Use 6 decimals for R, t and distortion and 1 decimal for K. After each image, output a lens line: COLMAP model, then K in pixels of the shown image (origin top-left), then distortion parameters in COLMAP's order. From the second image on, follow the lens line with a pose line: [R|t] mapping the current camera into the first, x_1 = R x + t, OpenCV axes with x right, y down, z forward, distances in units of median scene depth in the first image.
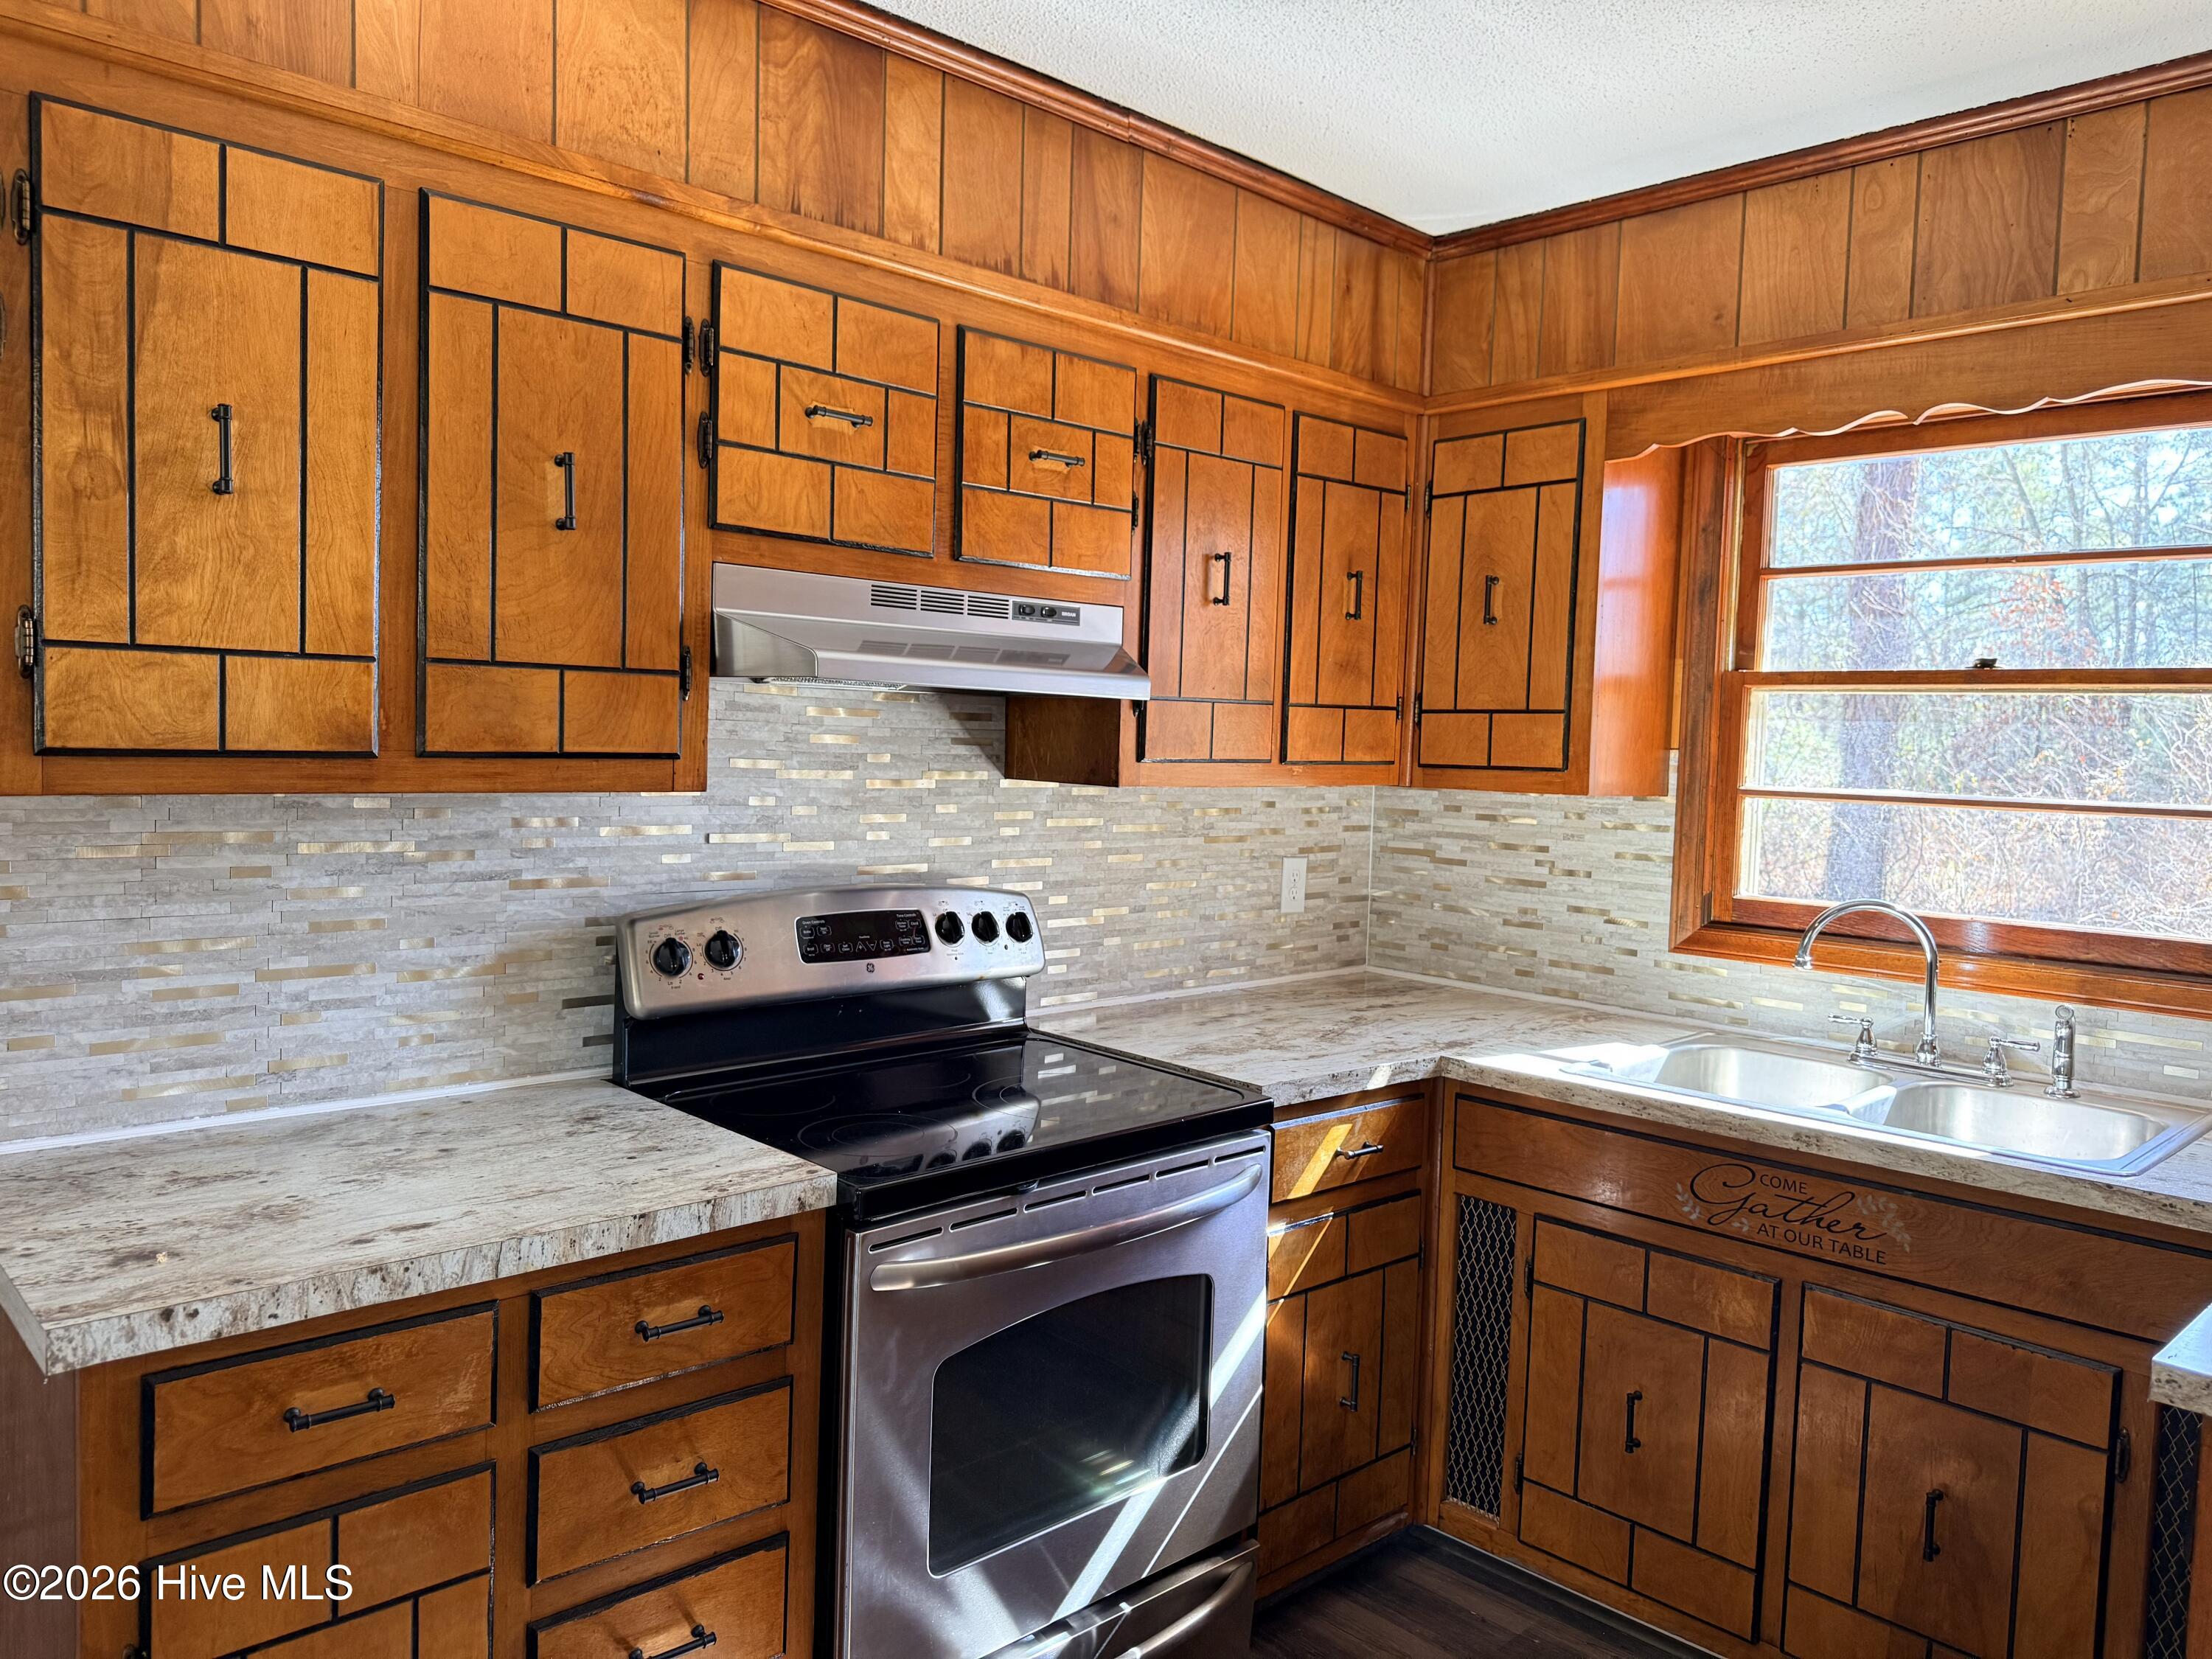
lens RADIAL K [[1582.1, 0, 1100.1], [0, 1582.1, 817.0], [0, 0, 1]] dist [0.086264, -0.127707]
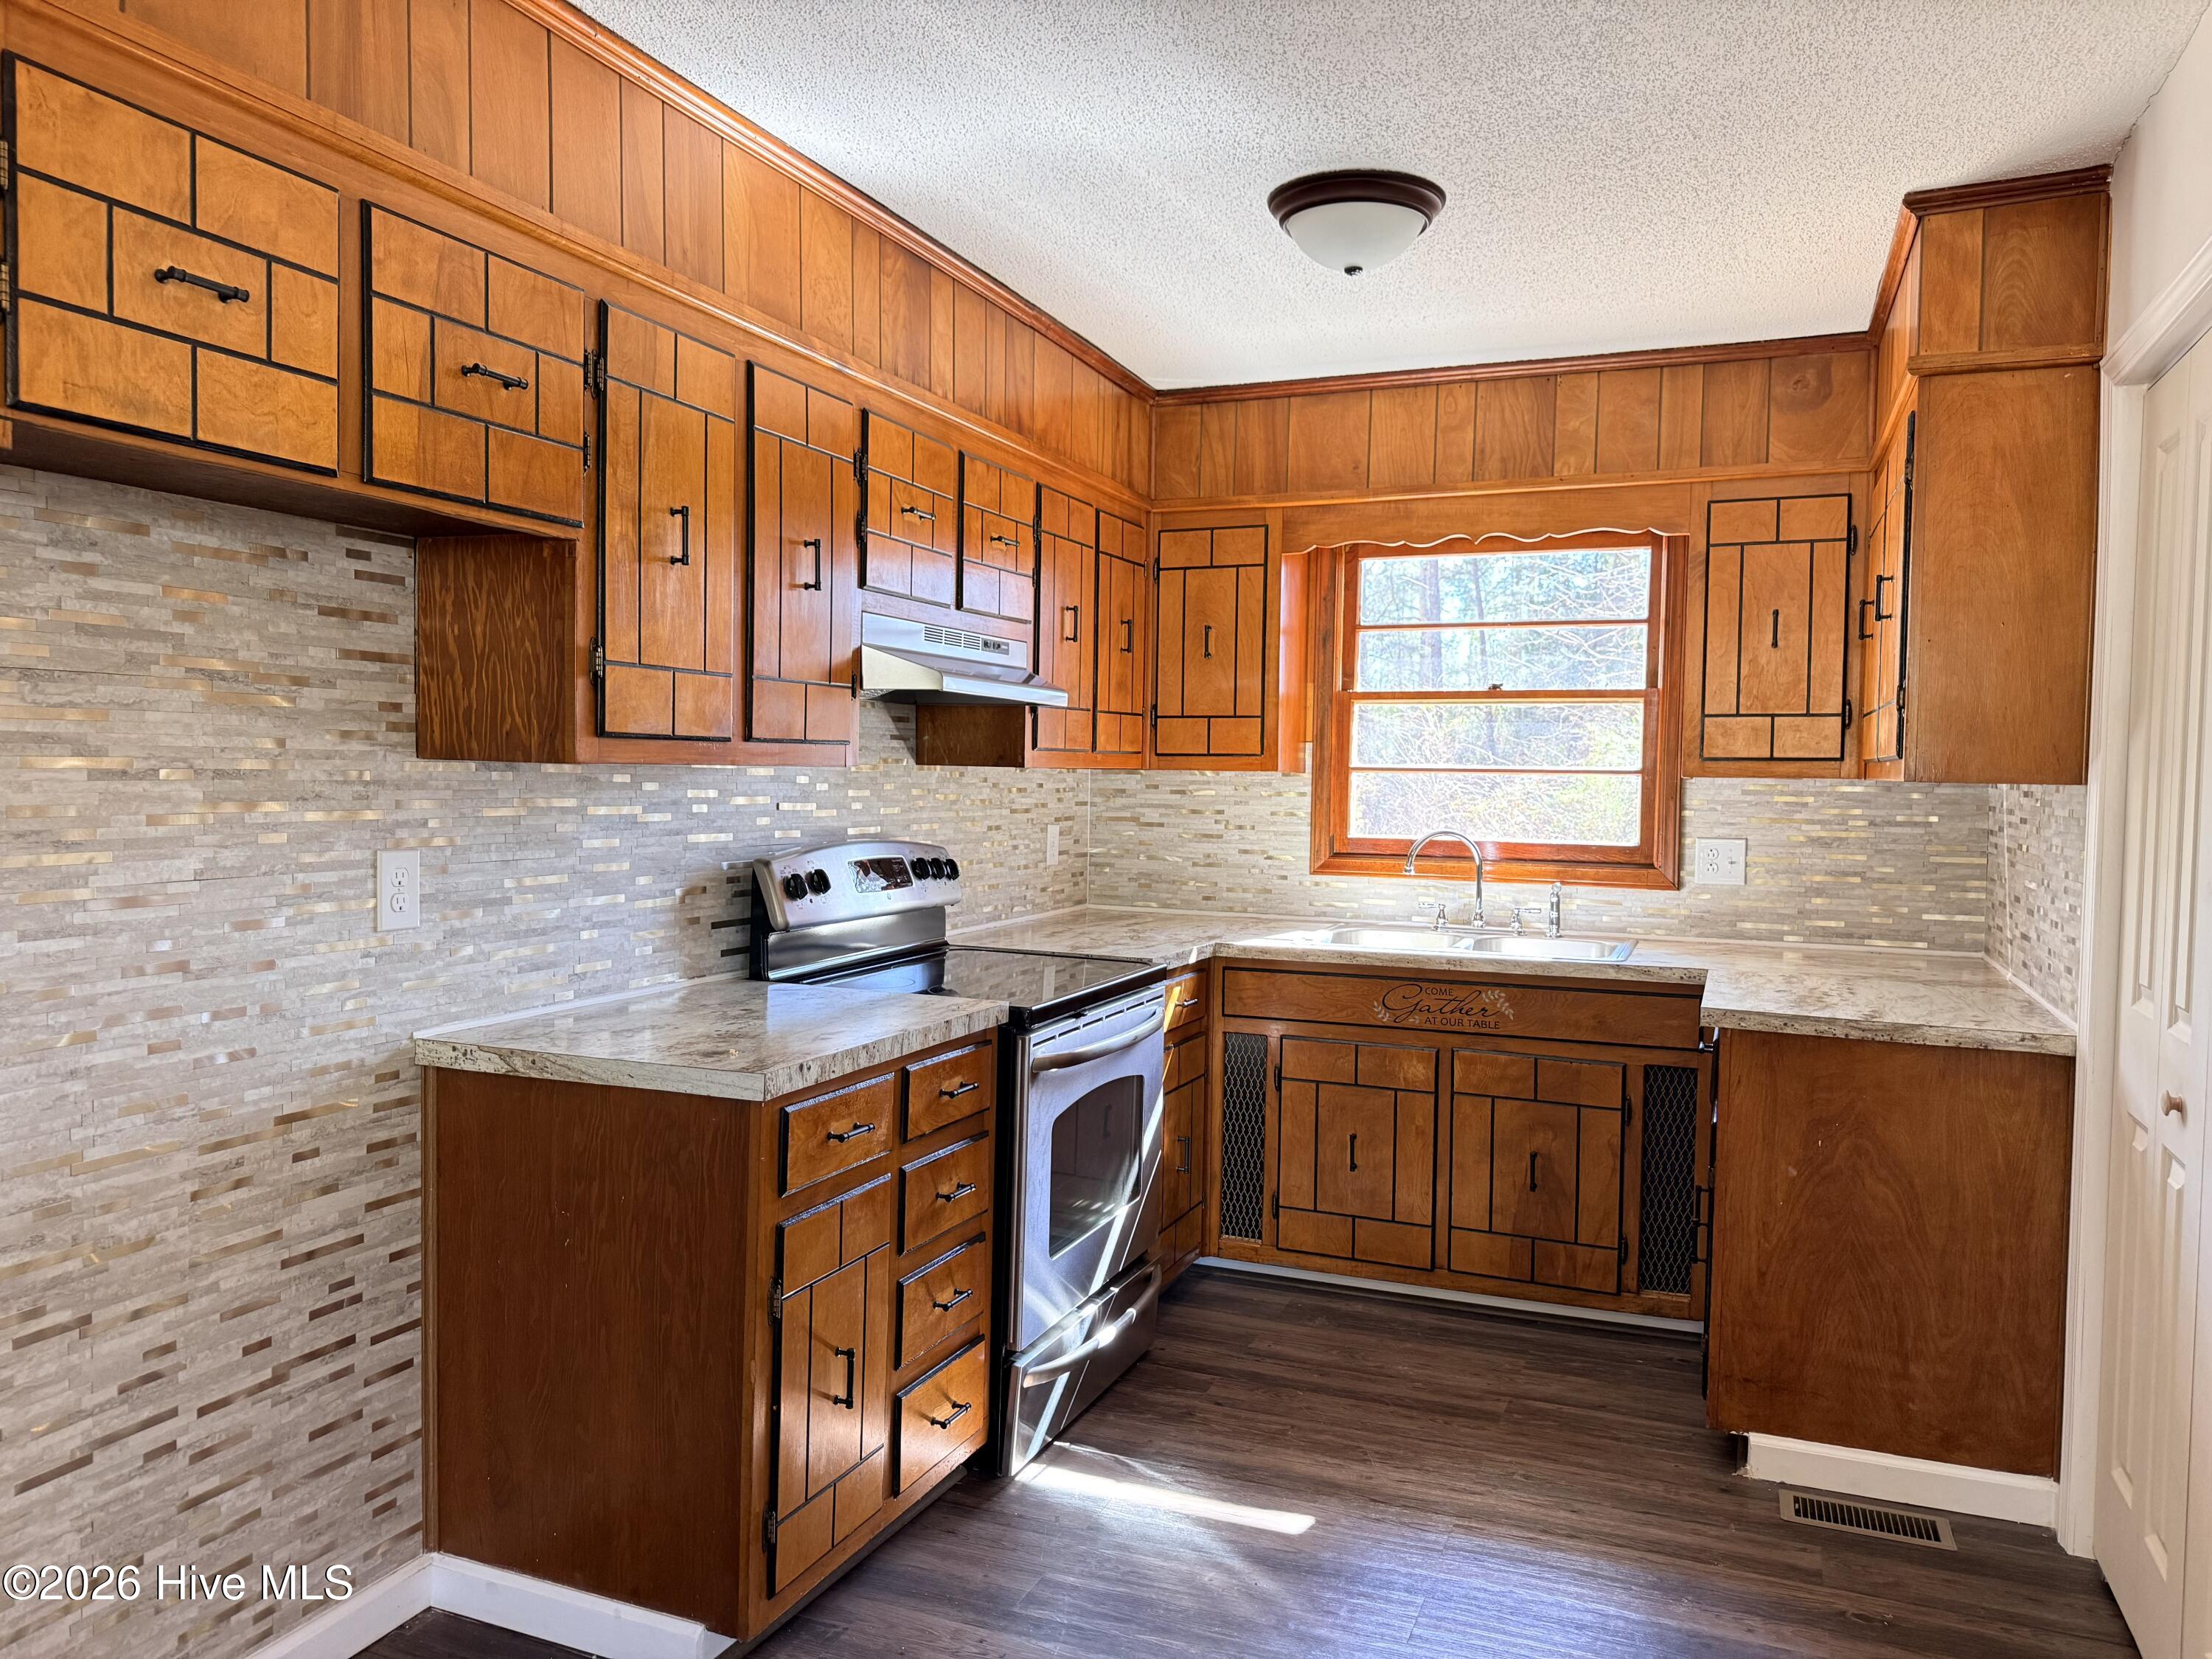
lens RADIAL K [[1571.2, 0, 1106.6], [0, 1571.2, 834.0], [0, 0, 1]] dist [0.135270, -0.186648]
pose [[0.909765, -0.032143, 0.413878, -0.492781], [0.033258, 0.999437, 0.004512, 0.035978], [-0.413790, 0.009660, 0.910321, -0.322578]]
